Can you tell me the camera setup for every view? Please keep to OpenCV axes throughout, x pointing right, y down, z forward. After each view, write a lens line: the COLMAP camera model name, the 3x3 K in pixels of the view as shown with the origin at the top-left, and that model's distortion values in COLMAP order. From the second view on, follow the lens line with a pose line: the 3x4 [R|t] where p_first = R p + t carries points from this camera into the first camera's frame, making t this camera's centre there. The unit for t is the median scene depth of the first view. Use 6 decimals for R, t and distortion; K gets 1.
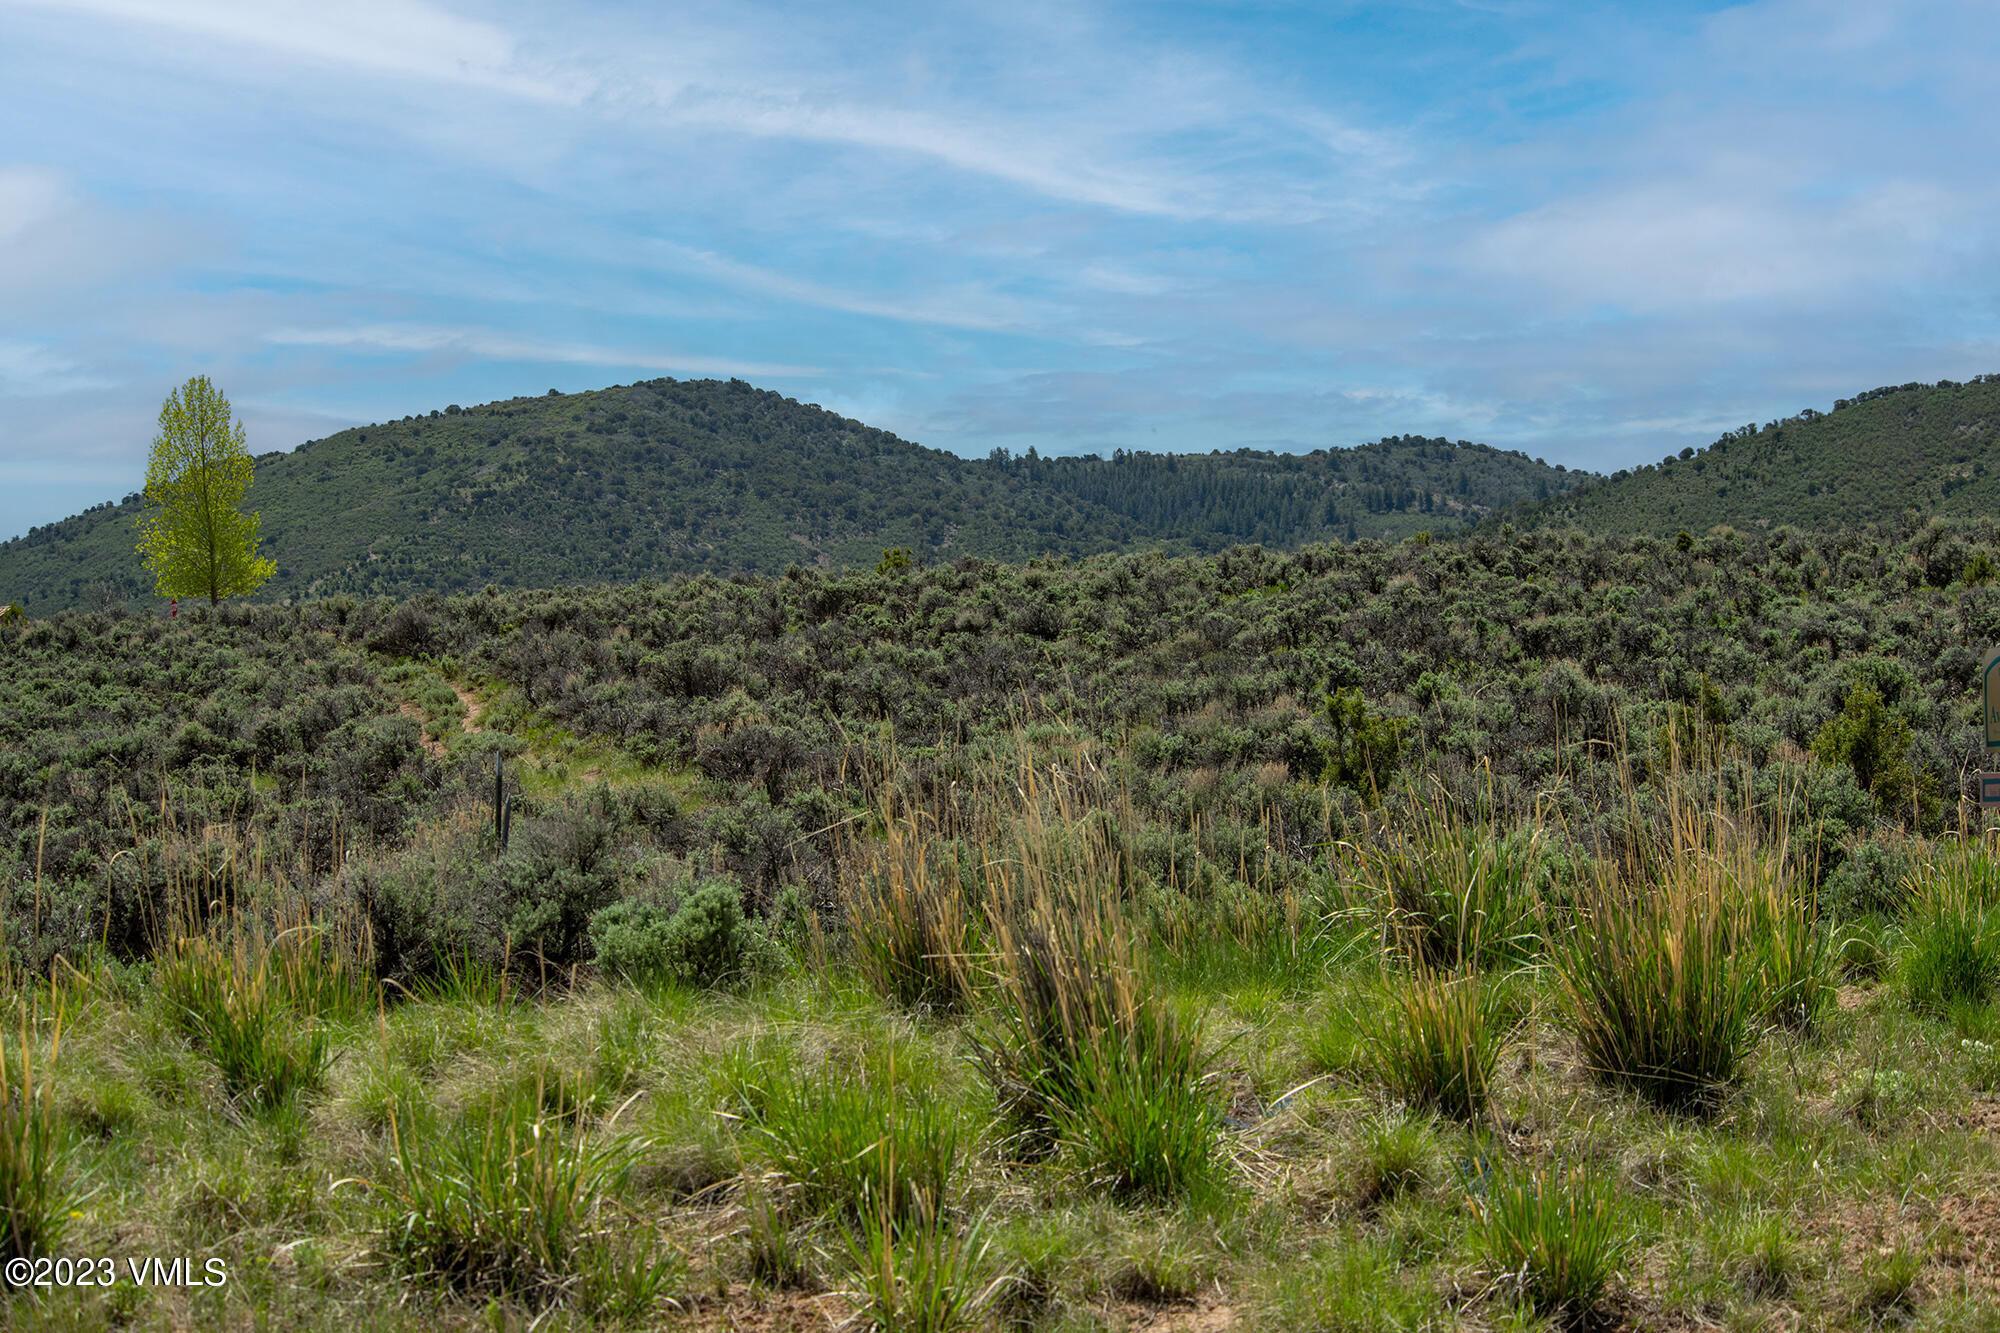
lens RADIAL K [[4535.2, 0, 1000.3], [0, 4535.2, 667.6], [0, 0, 1]] dist [-0.182230, 0.000000]
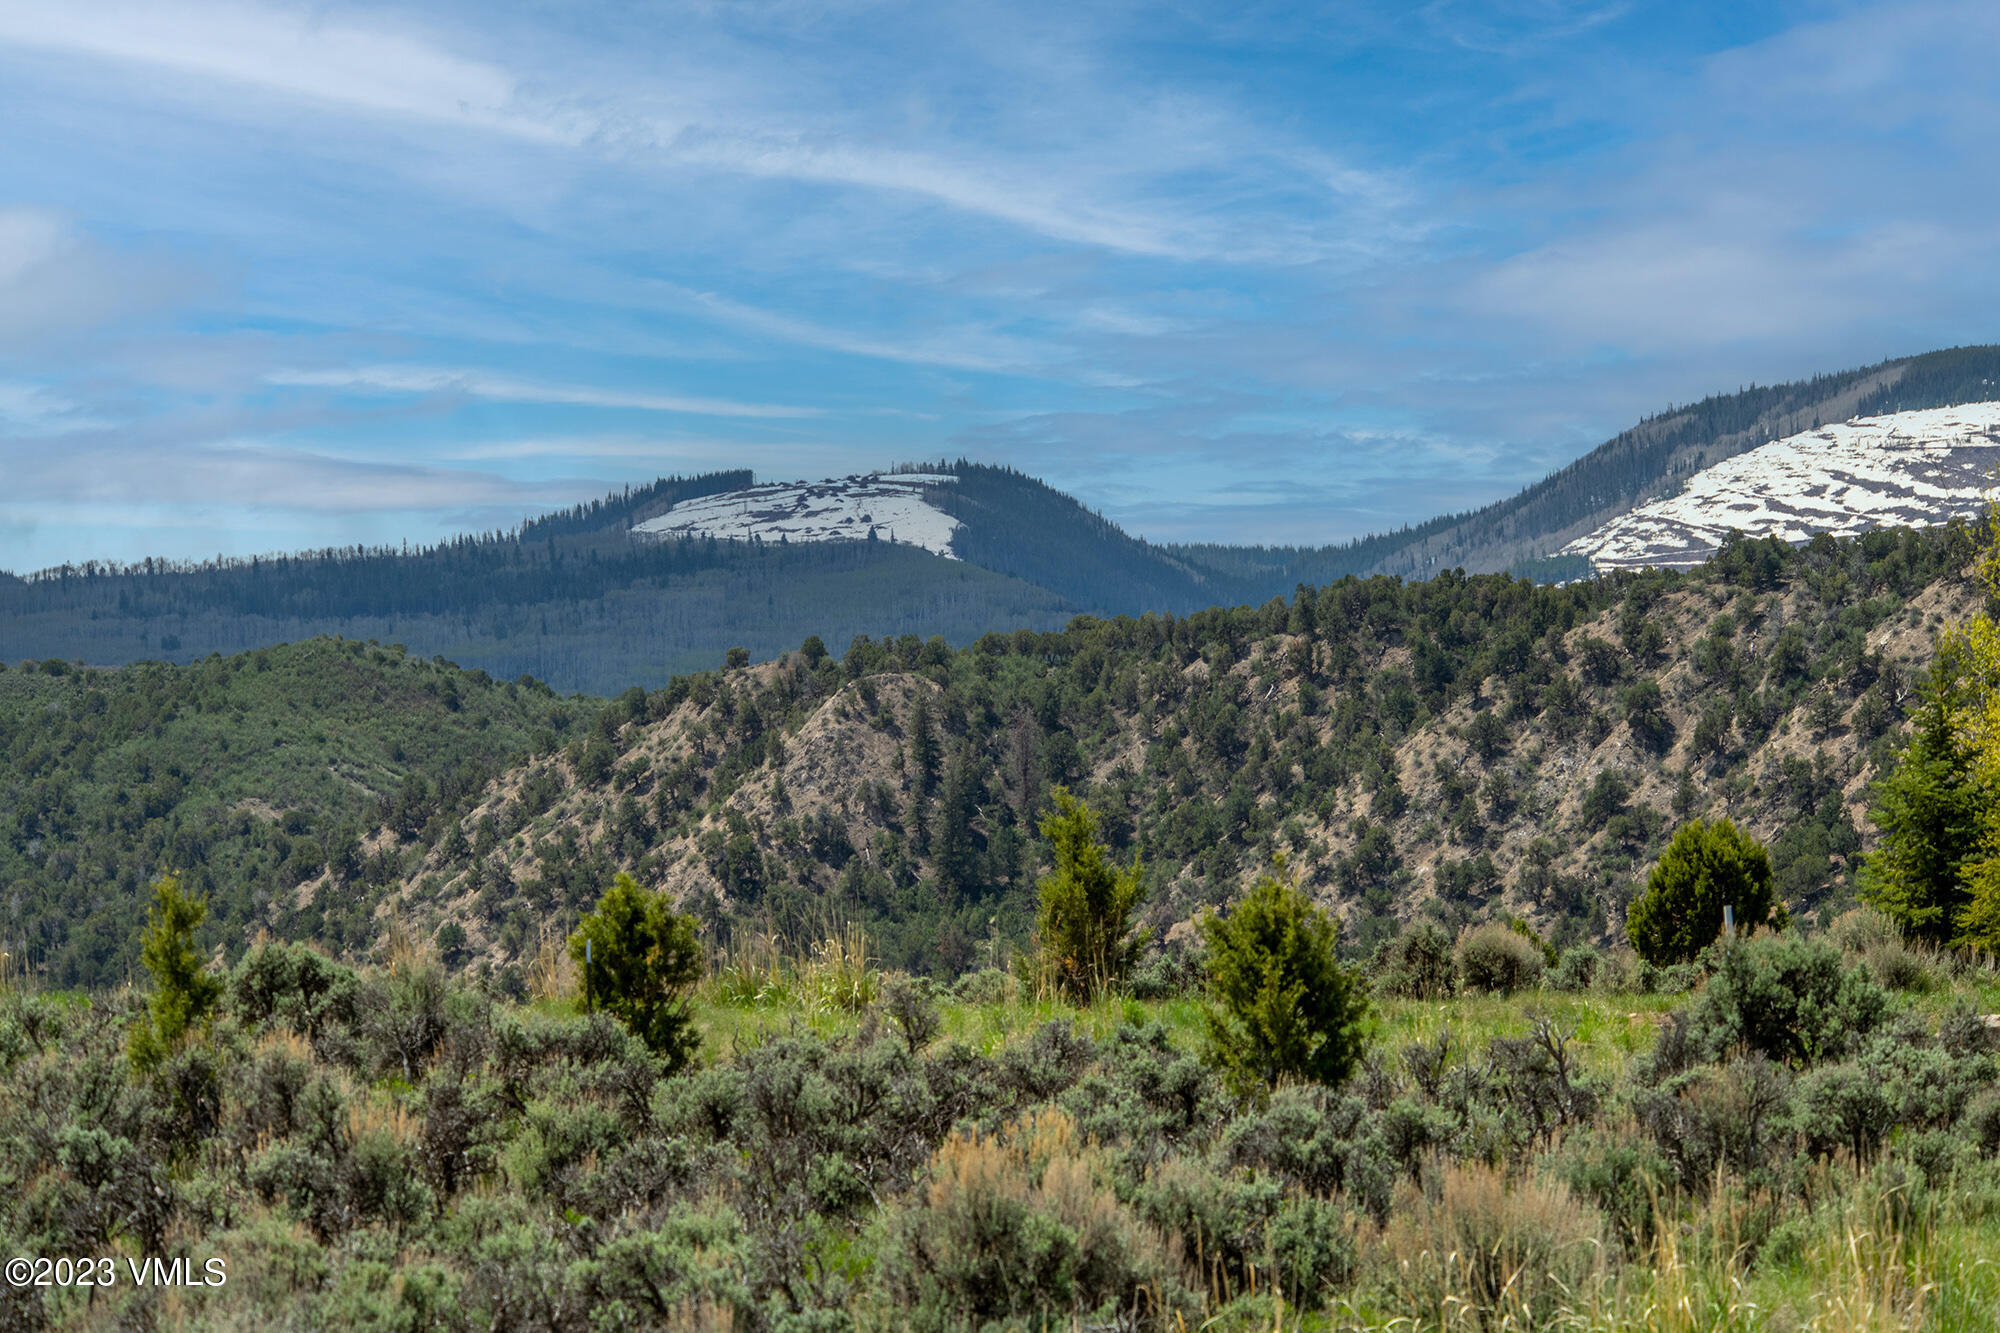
lens RADIAL K [[9162.3, 0, 1000.1], [0, 9162.3, 666.4], [0, 0, 1]] dist [-0.844650, 0.000000]
pose [[0.997229, 0.004112, -0.074285, 0.150048], [-0.008229, 0.998441, -0.055206, 0.101382], [0.073942, 0.055665, 0.995708, -0.998584]]
